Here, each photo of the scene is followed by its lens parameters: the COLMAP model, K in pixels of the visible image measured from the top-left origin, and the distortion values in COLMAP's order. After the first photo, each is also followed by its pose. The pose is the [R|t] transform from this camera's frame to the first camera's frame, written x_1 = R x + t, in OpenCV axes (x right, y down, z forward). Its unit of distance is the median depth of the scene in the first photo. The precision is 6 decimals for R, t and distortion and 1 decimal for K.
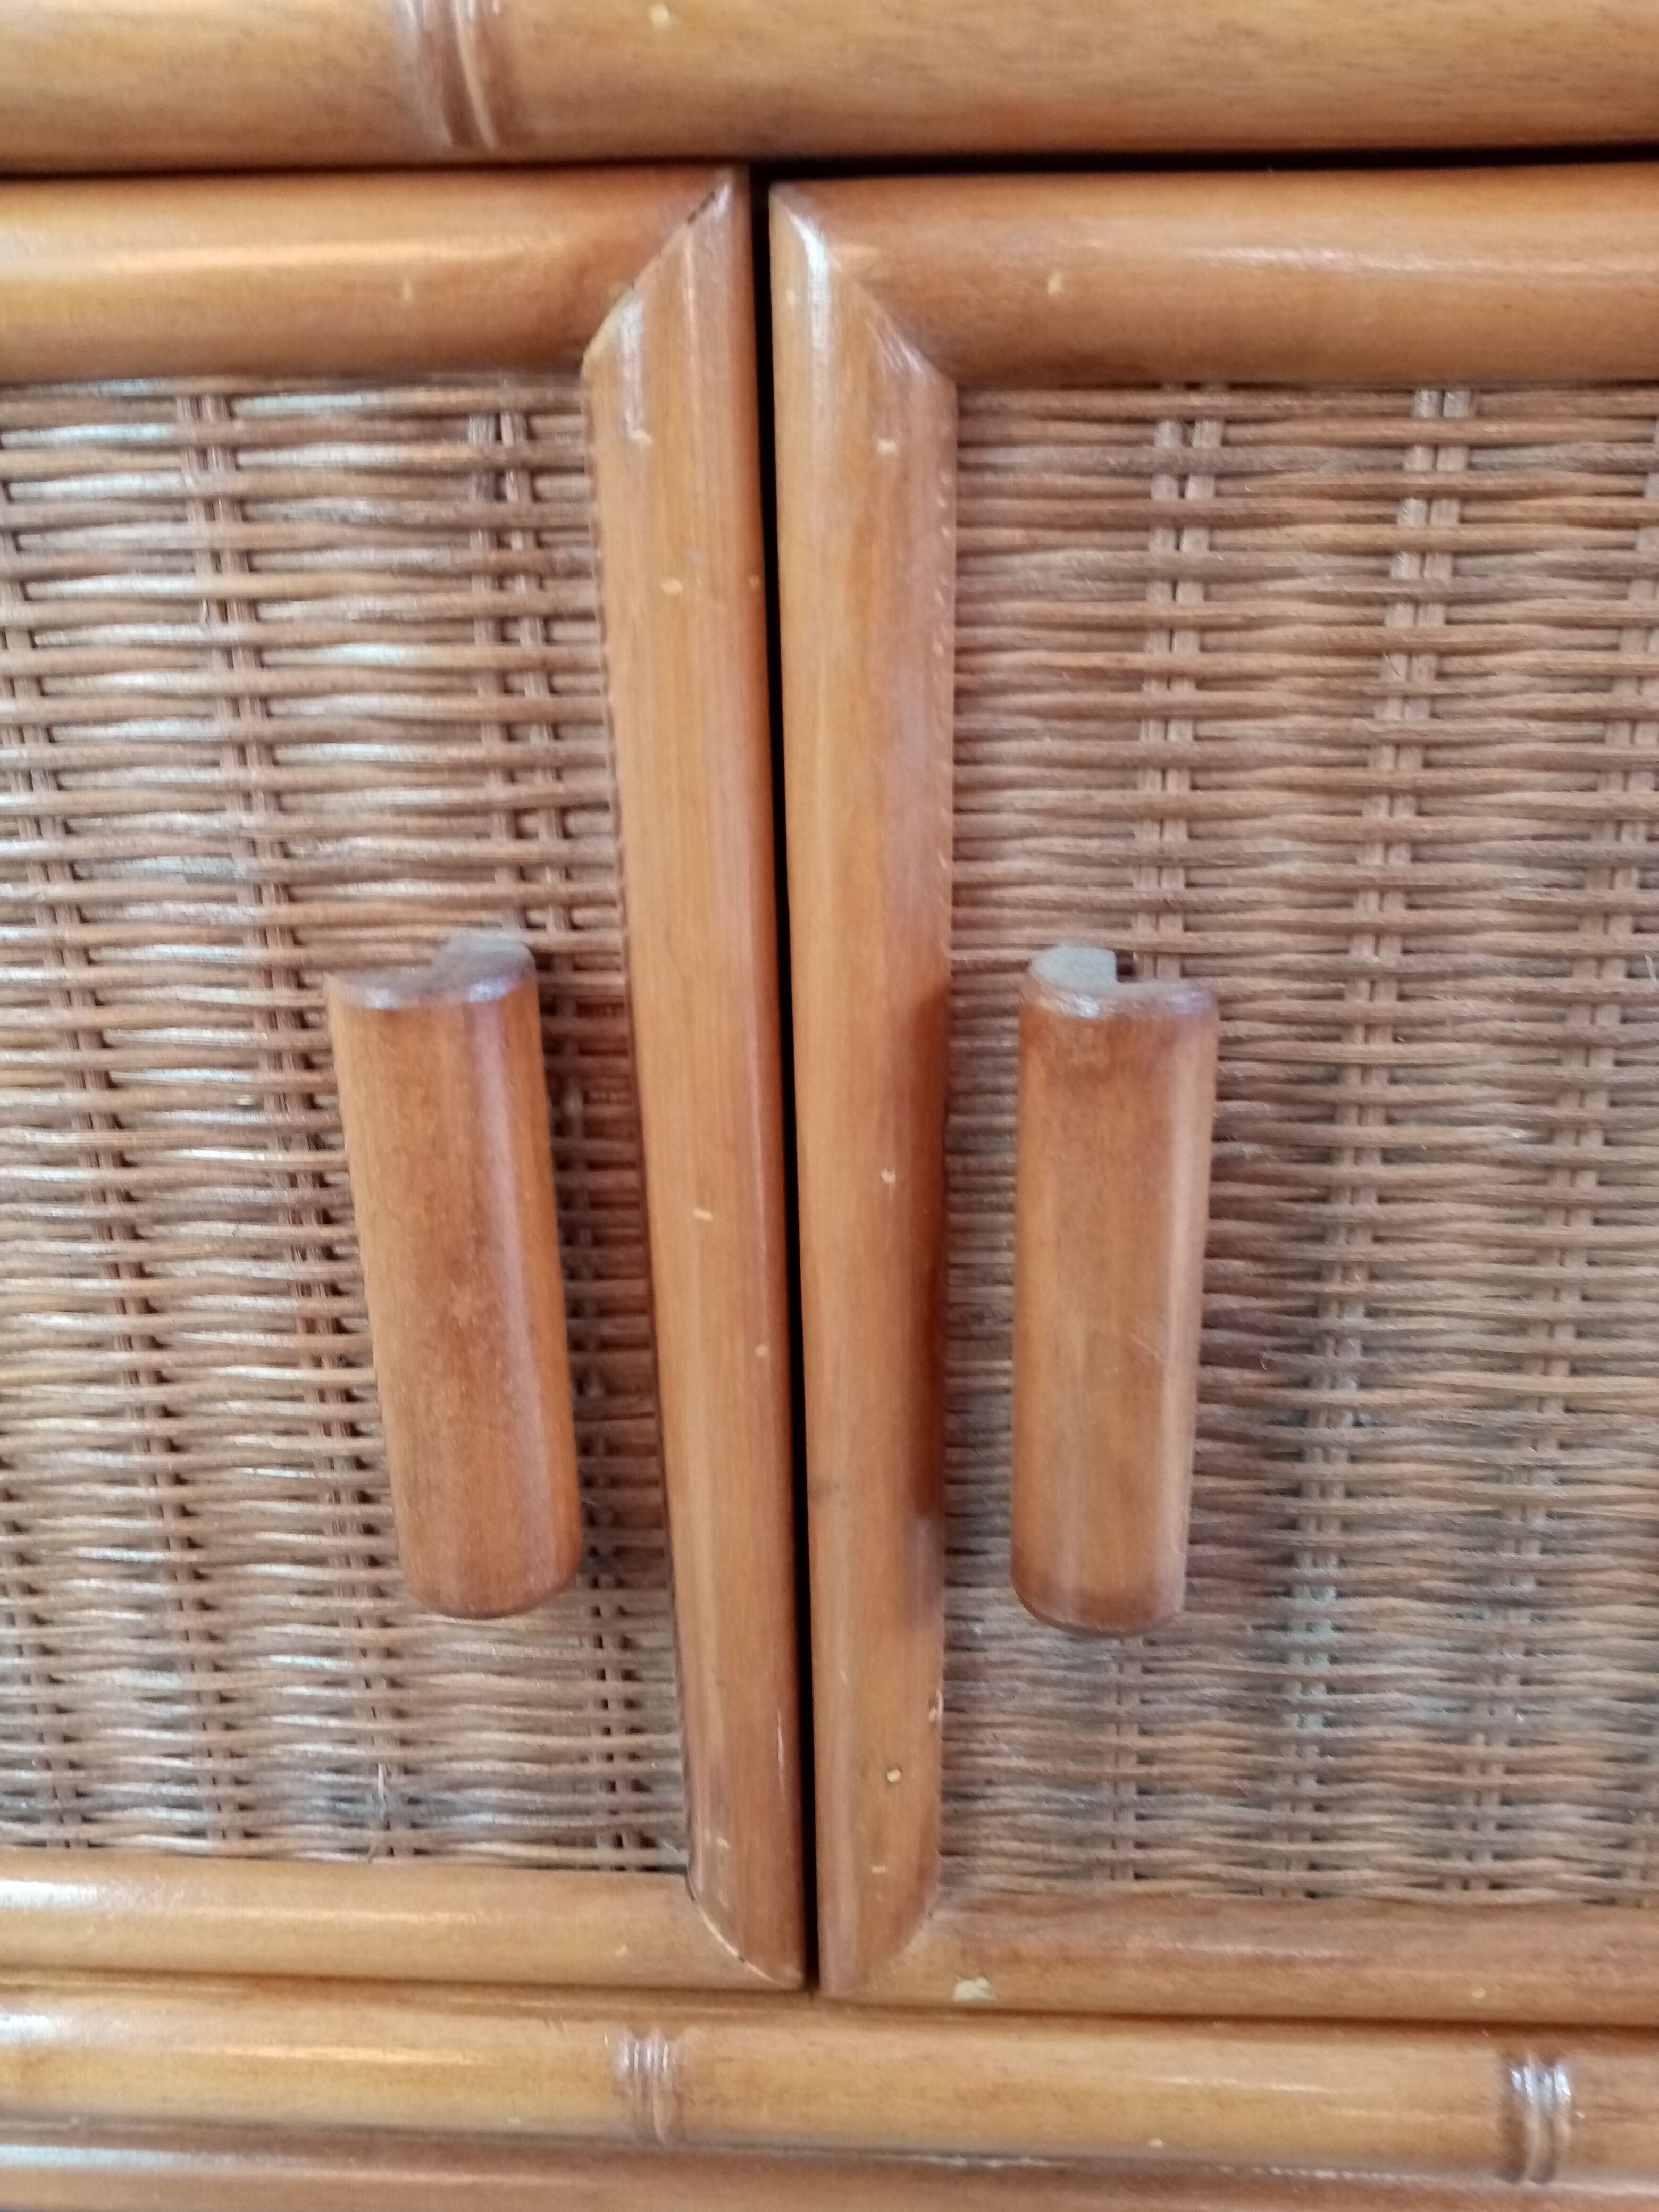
lens RADIAL K [[1688.0, 0, 840.8], [0, 1688.0, 1101.7], [0, 0, 1]] dist [-0.012181, 0.011812]
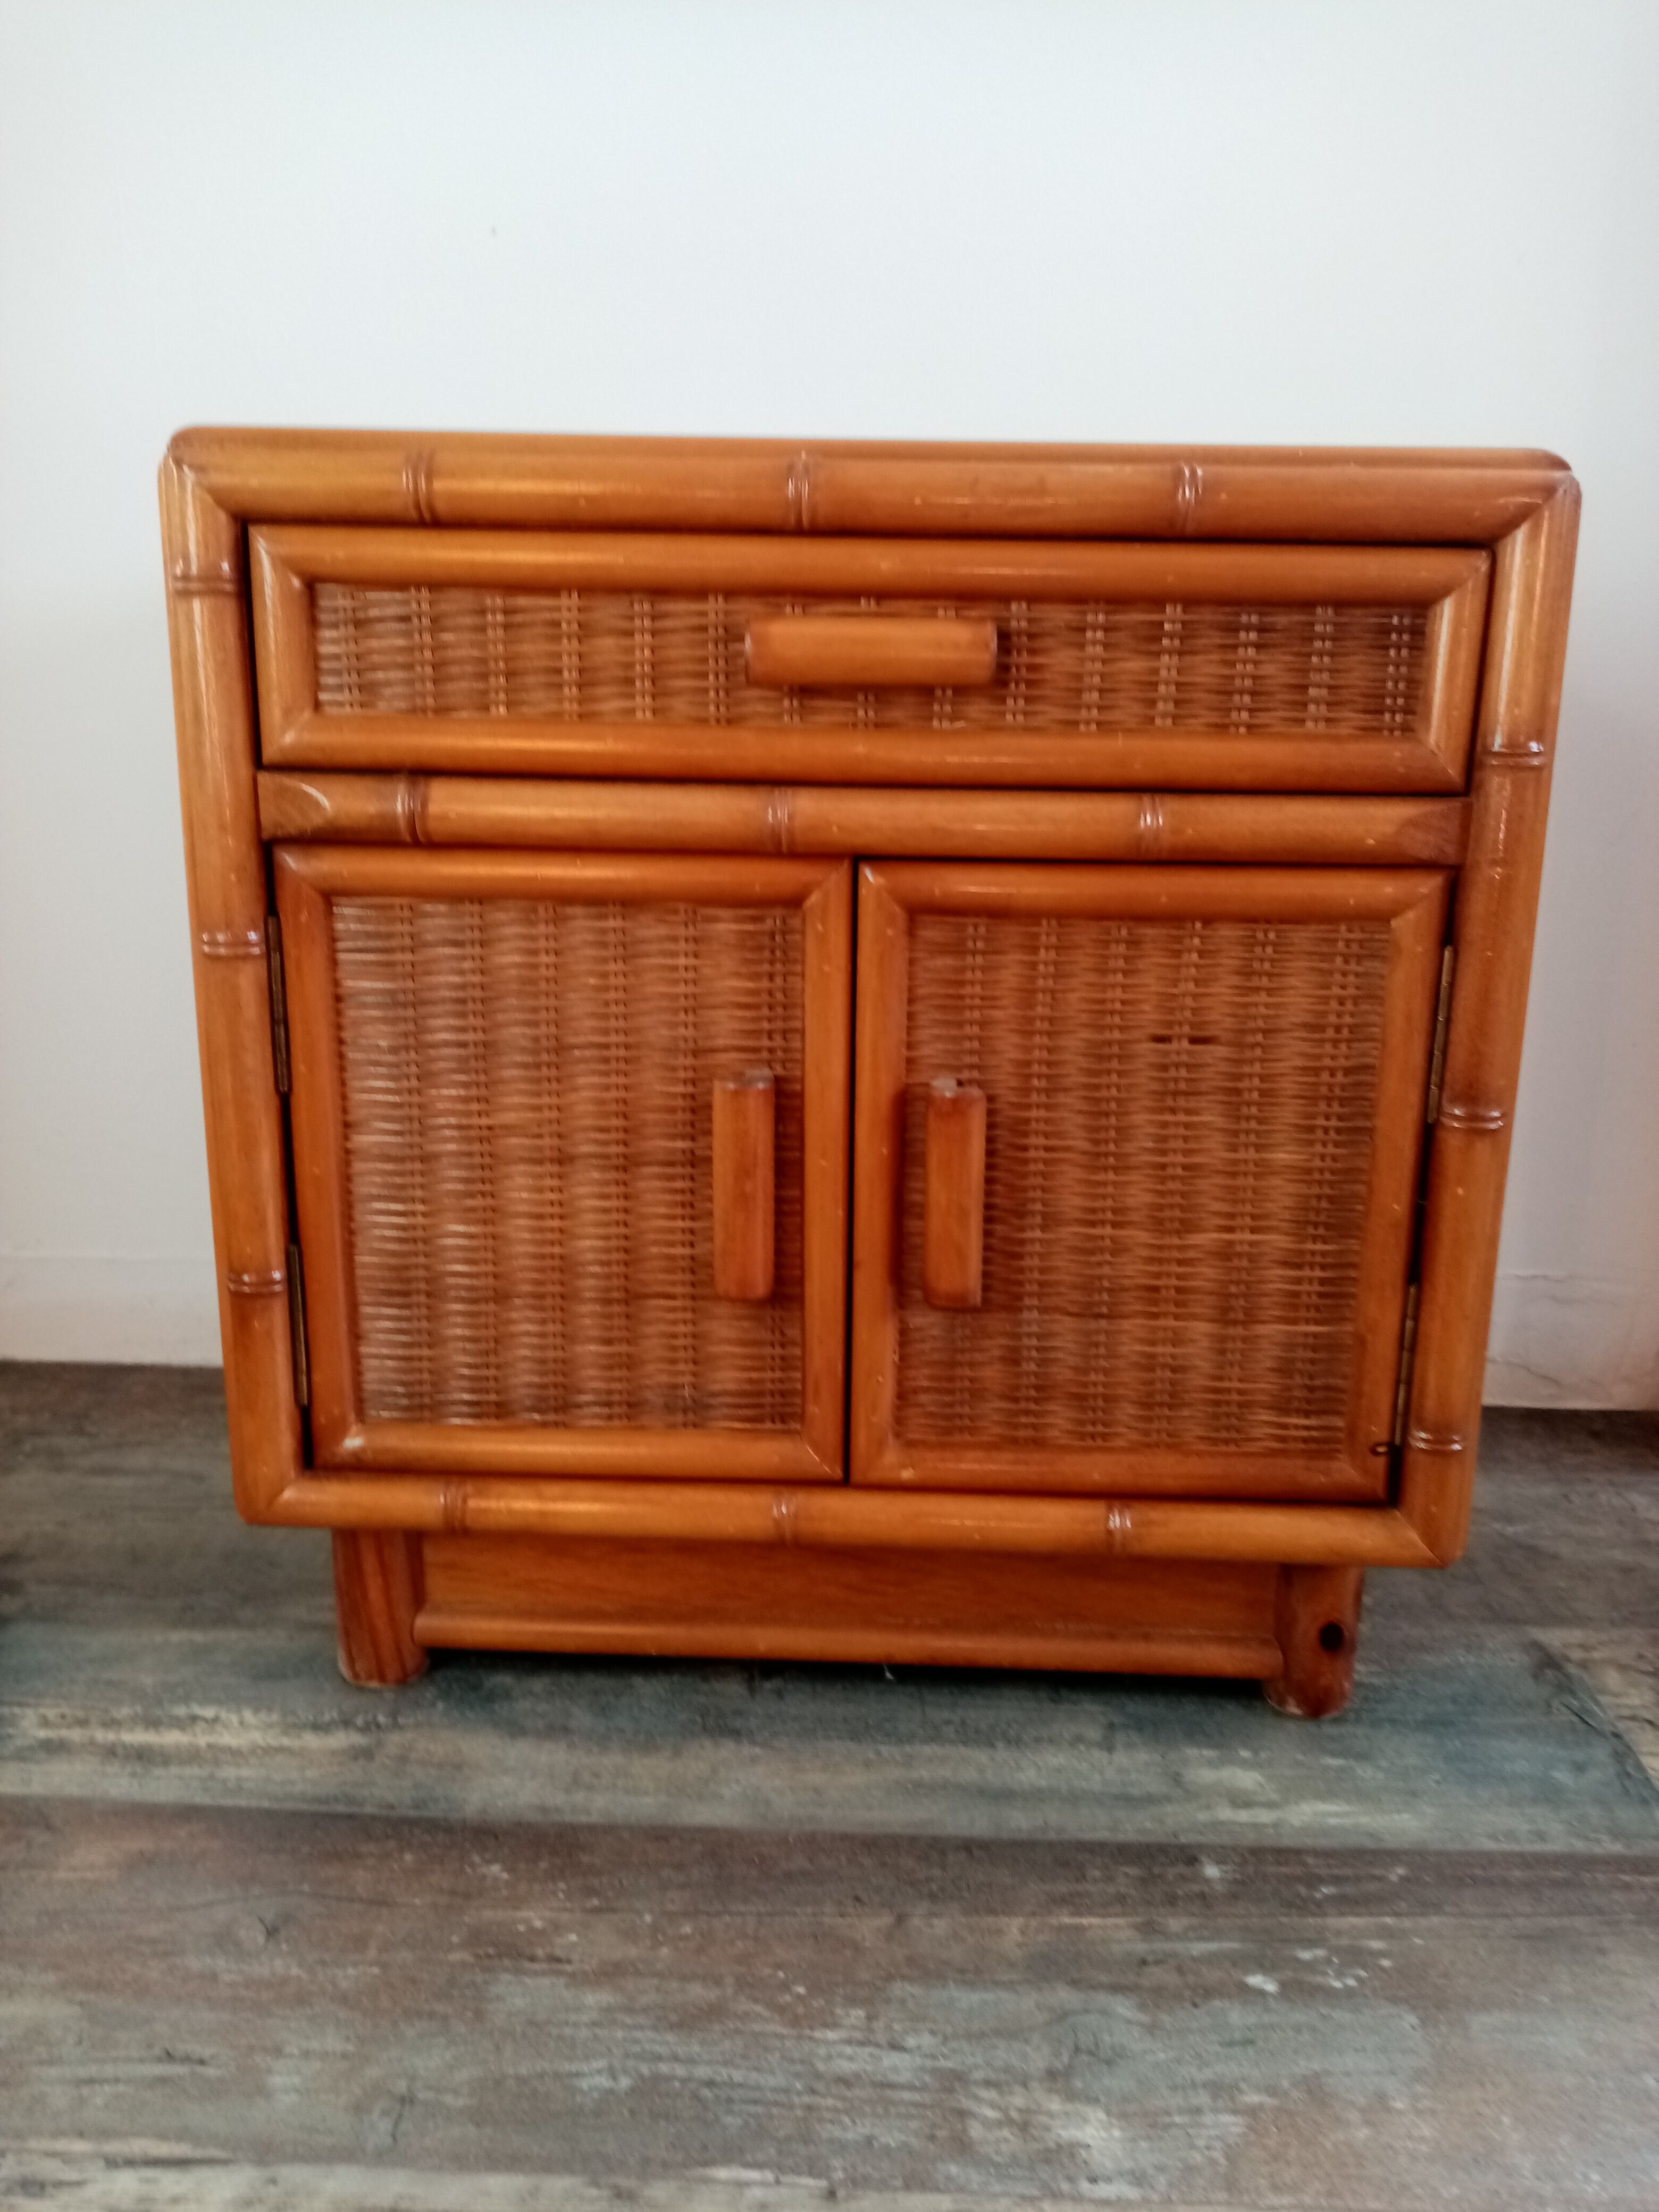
lens RADIAL K [[1688.0, 0, 823.2], [0, 1688.0, 1108.1], [0, 0, 1]] dist [-0.012181, 0.011812]
pose [[0.999615, 0.025025, 0.012014, -0.120694], [-0.023135, 0.990206, -0.137682, 0.389470], [-0.015342, 0.137351, 0.990404, -2.048167]]
